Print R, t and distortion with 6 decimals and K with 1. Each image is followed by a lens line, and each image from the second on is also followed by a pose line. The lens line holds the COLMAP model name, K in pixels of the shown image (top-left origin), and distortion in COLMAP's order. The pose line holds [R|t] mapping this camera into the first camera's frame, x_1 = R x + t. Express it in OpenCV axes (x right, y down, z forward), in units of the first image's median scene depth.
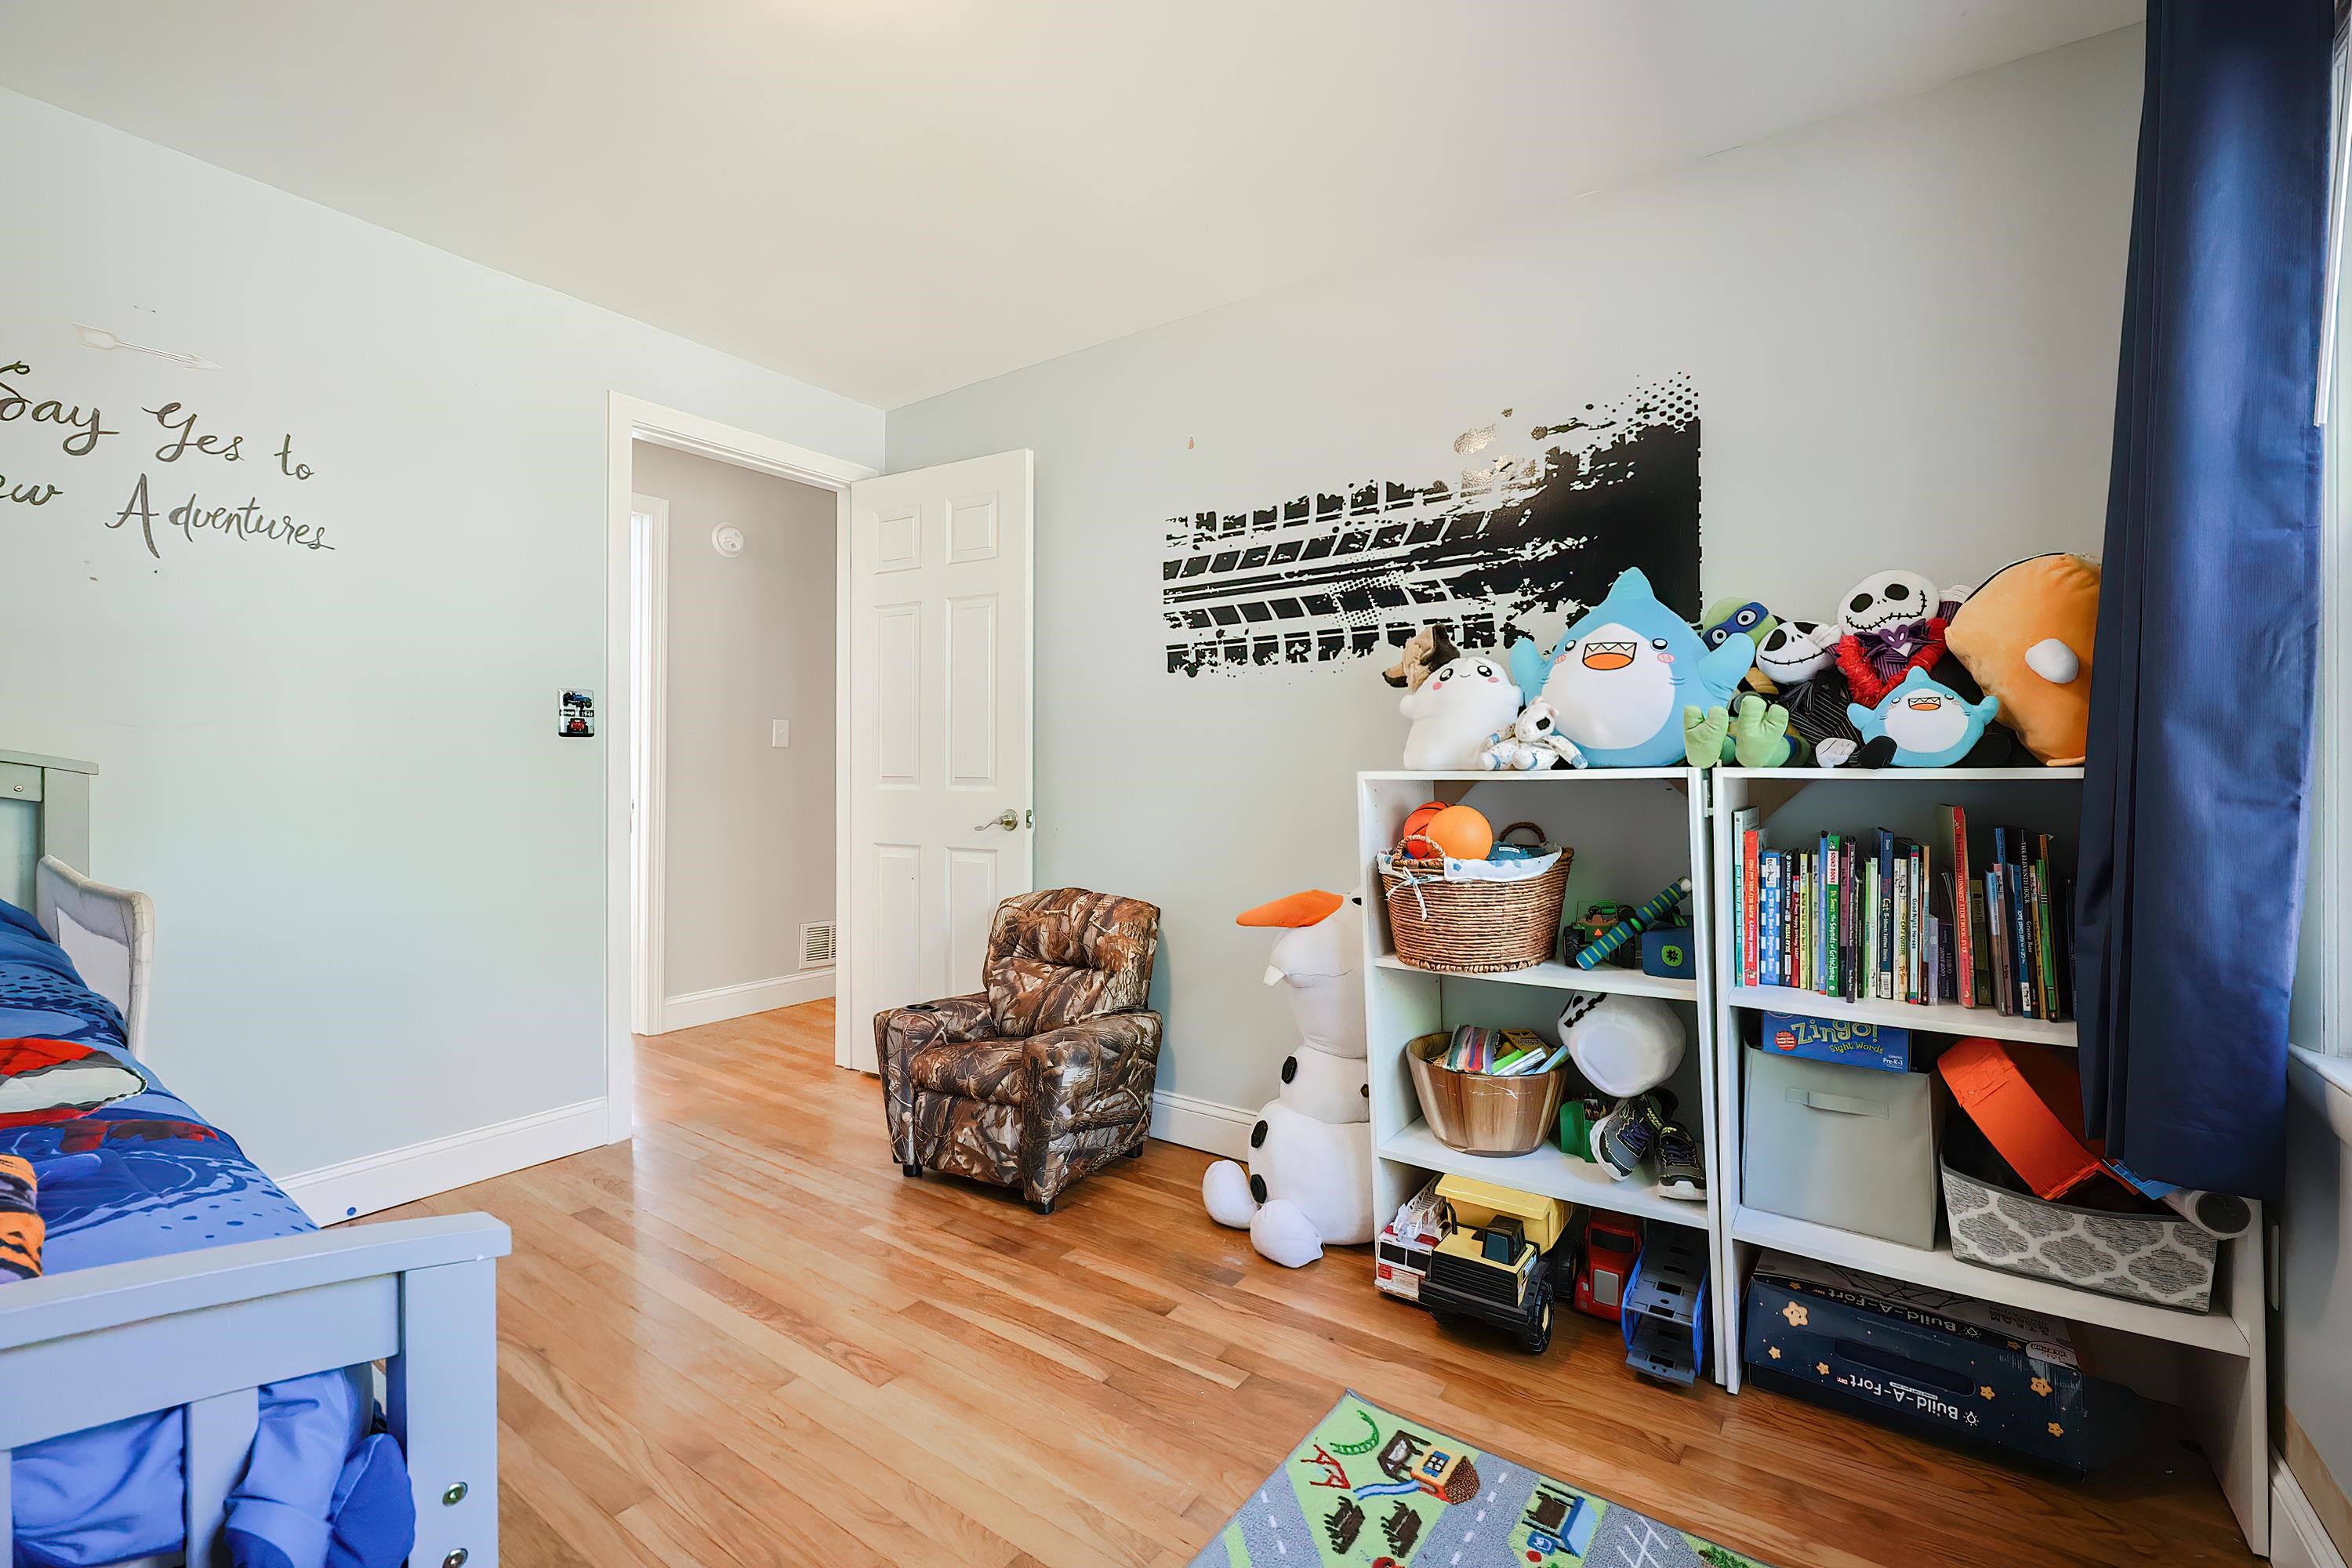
lens RADIAL K [[1005.9, 0, 1166.9], [0, 1005.9, 778.1], [0, 0, 1]] dist [-0.002293, -0.000313]
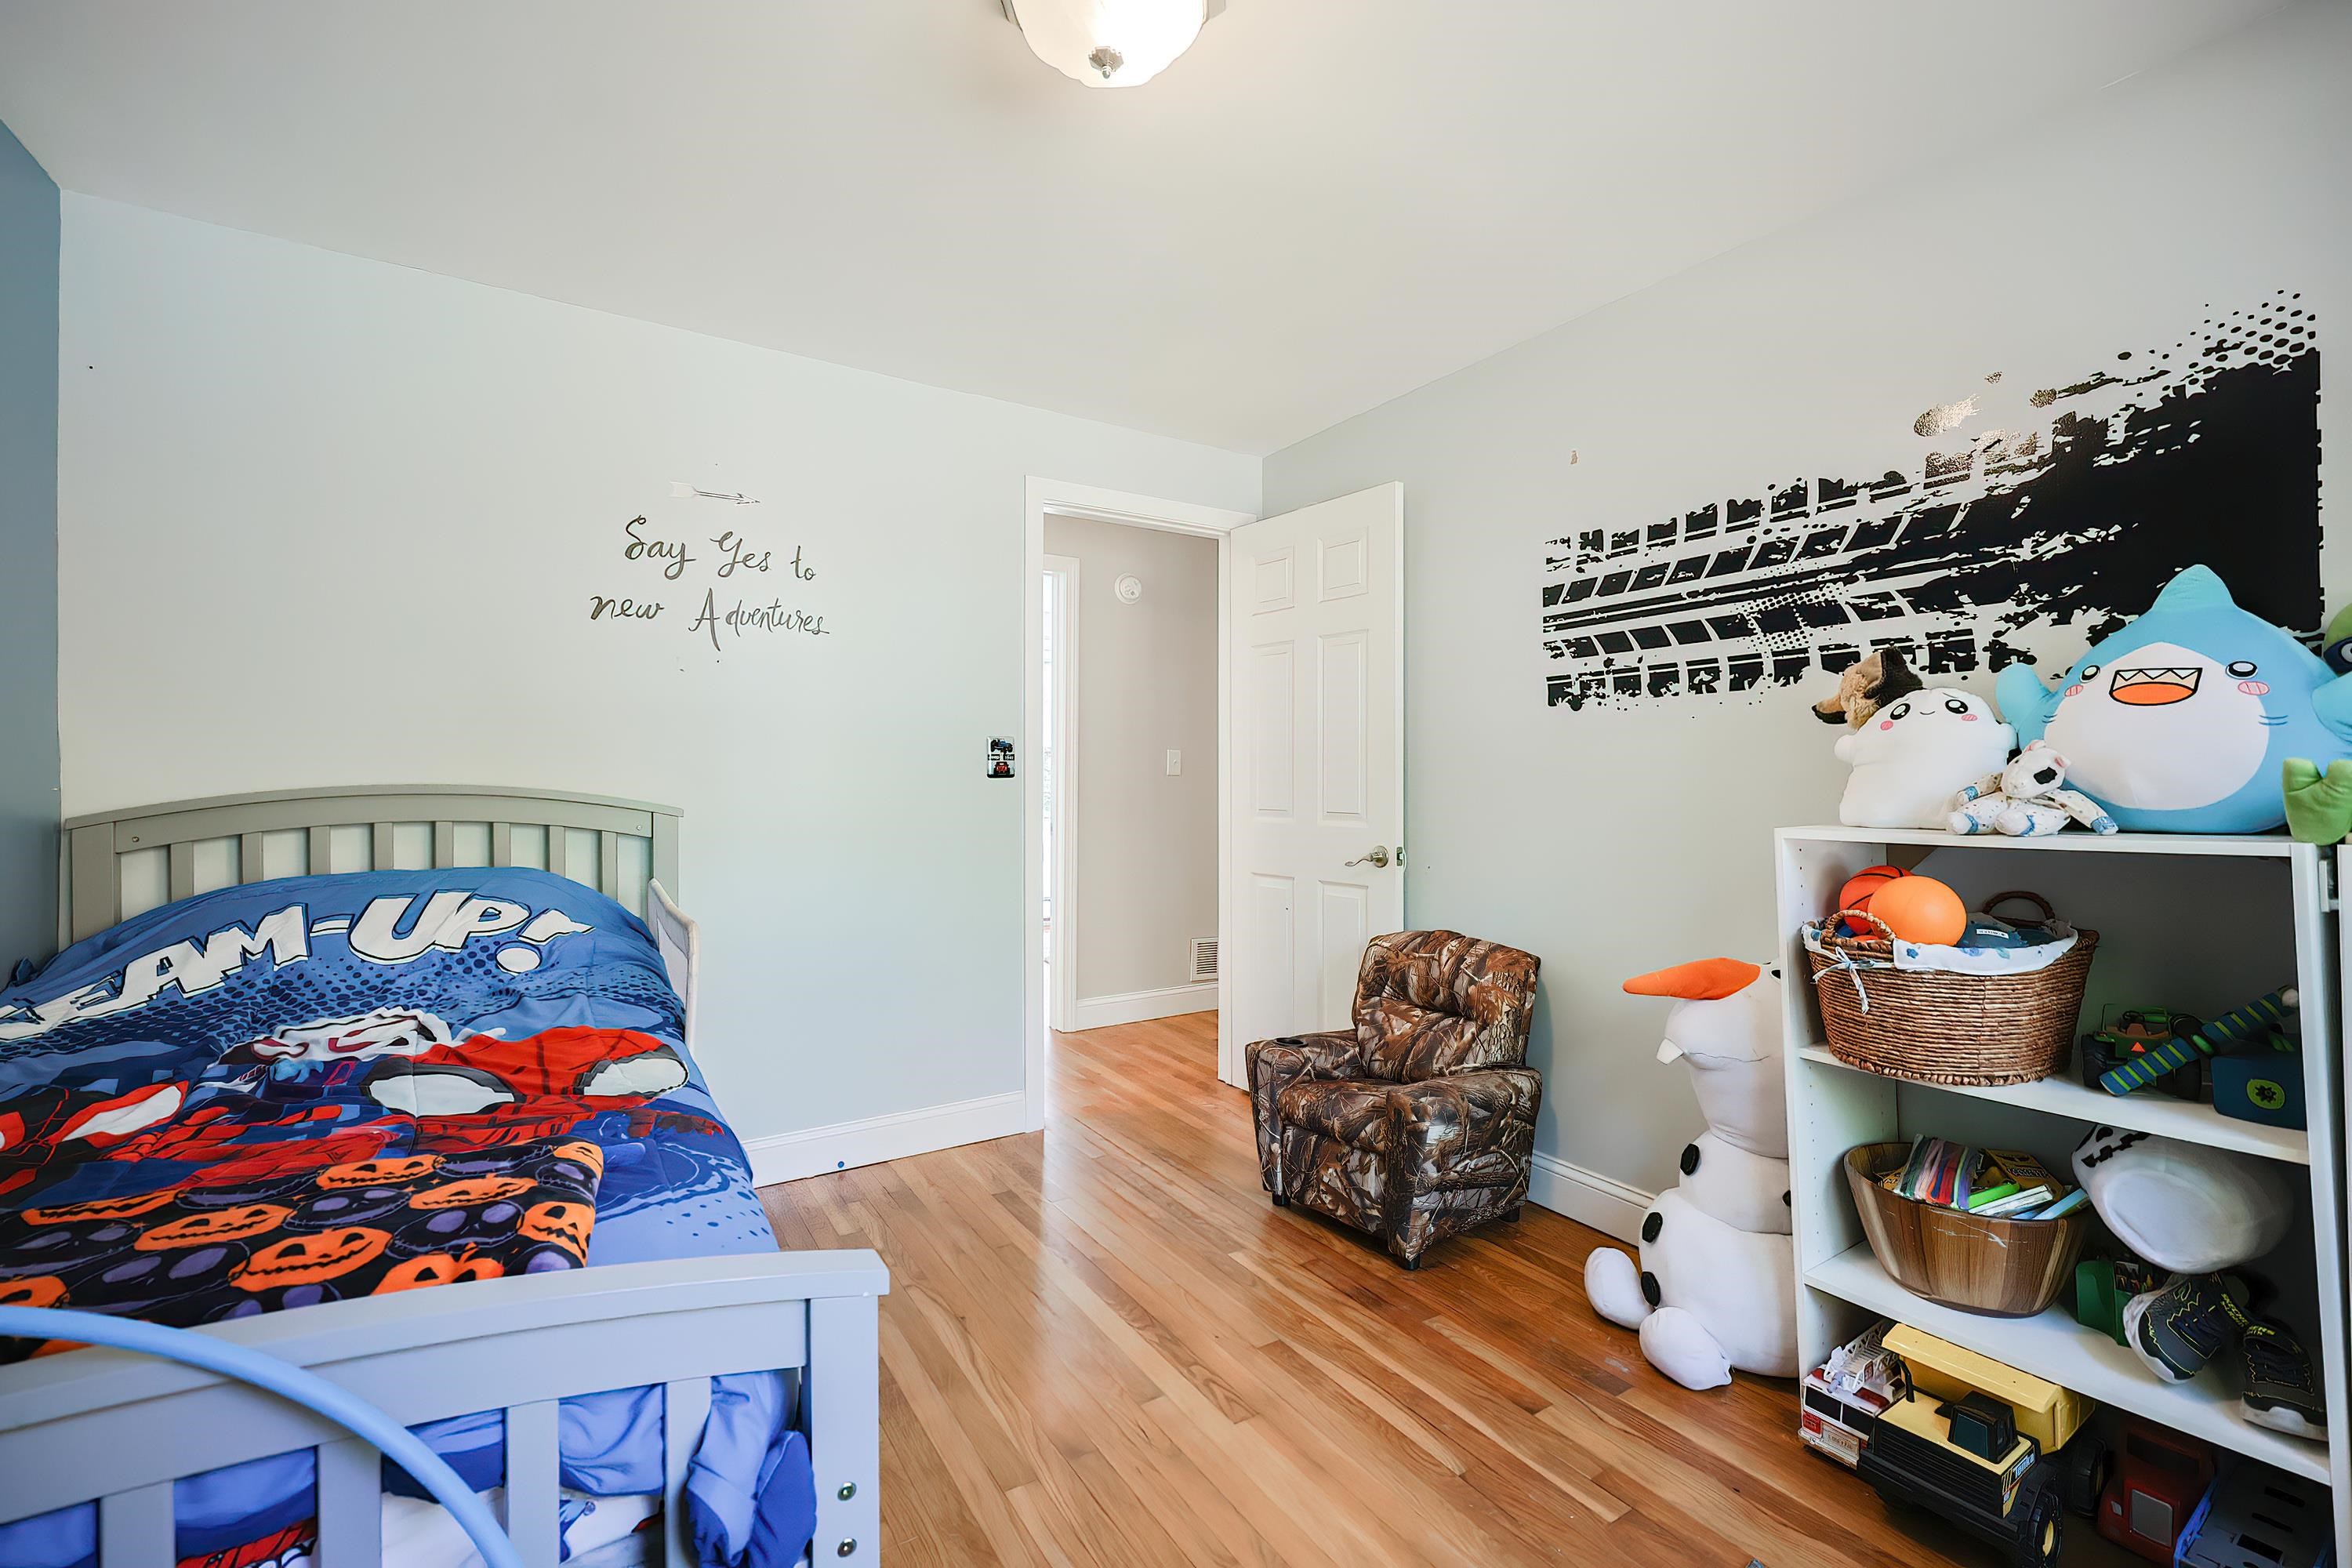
lens RADIAL K [[989.9, 0, 1165.9], [0, 989.9, 782.5], [0, 0, 1]] dist [-0.003124, 0.000426]
pose [[0.924403, -0.002035, -0.381413, 0.026380], [0.001341, 0.999997, -0.002085, -0.037486], [0.381416, 0.001416, 0.924403, 0.020430]]
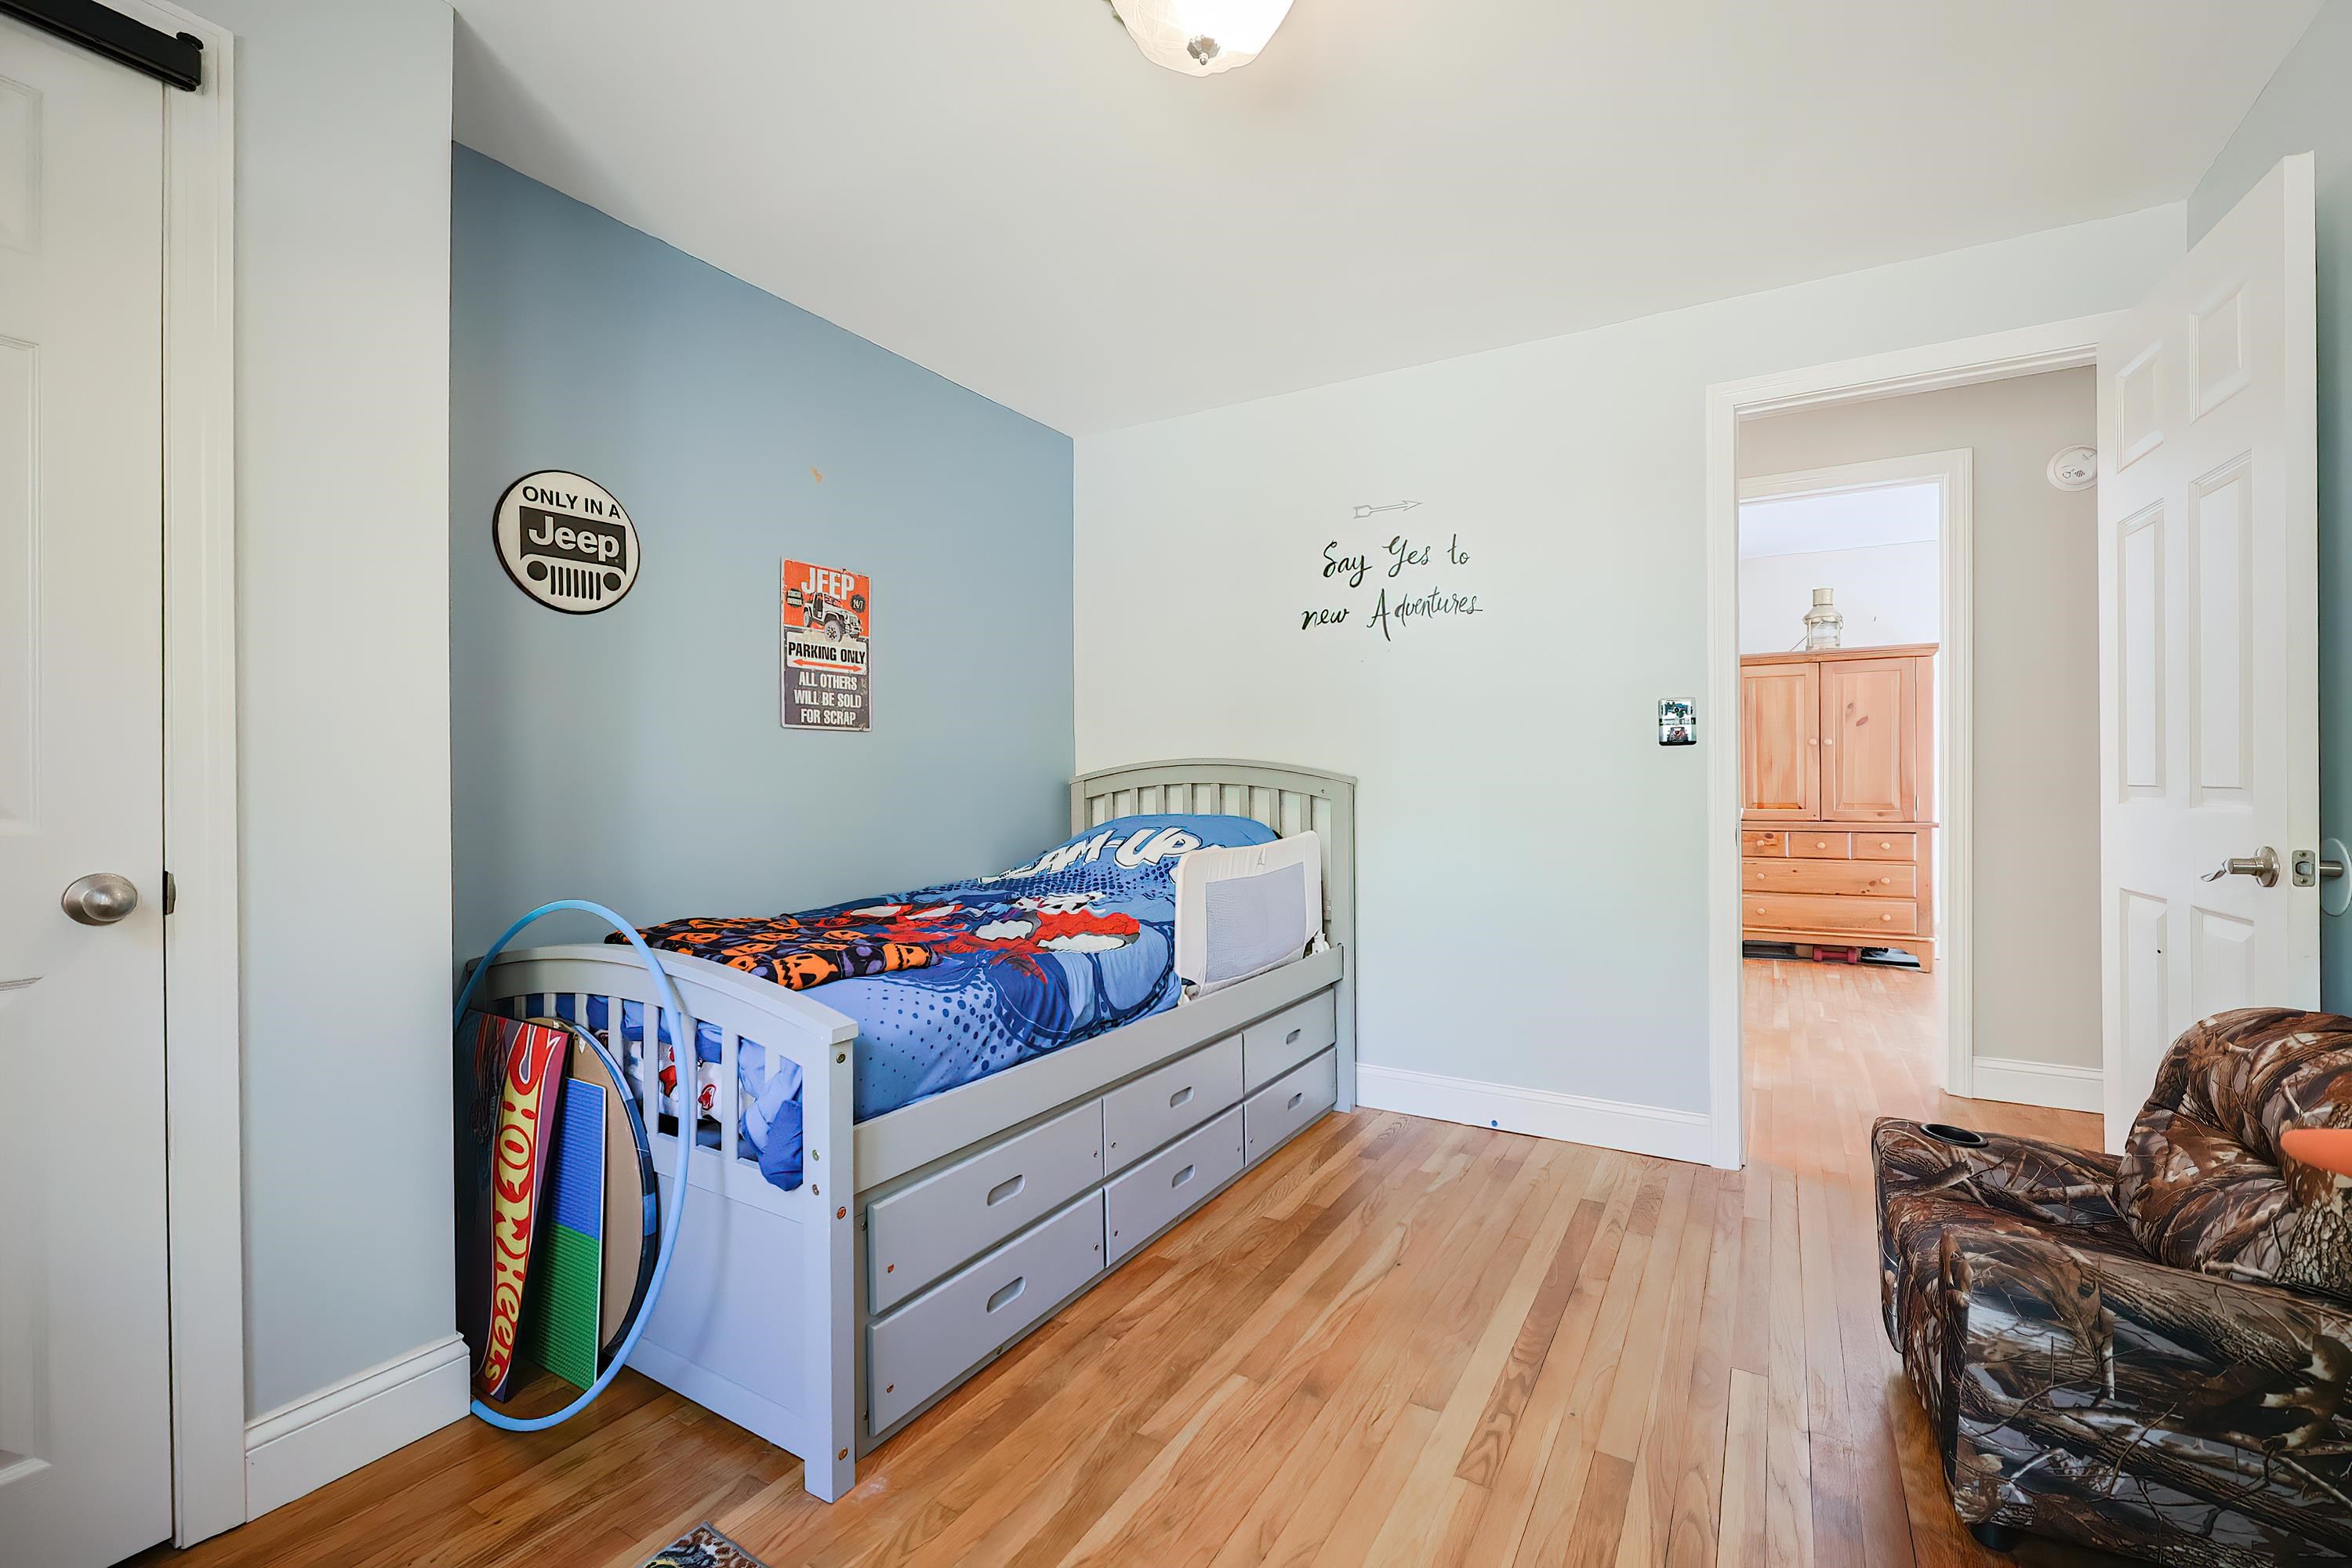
lens RADIAL K [[976.0, 0, 1187.5], [0, 976.0, 786.2], [0, 0, 1]] dist [-0.002902, -0.000501]
pose [[0.087367, 0.001274, -0.996175, 0.383186], [-0.001914, 0.999998, 0.001111, -0.000371], [0.996174, 0.001809, 0.087369, 0.484471]]
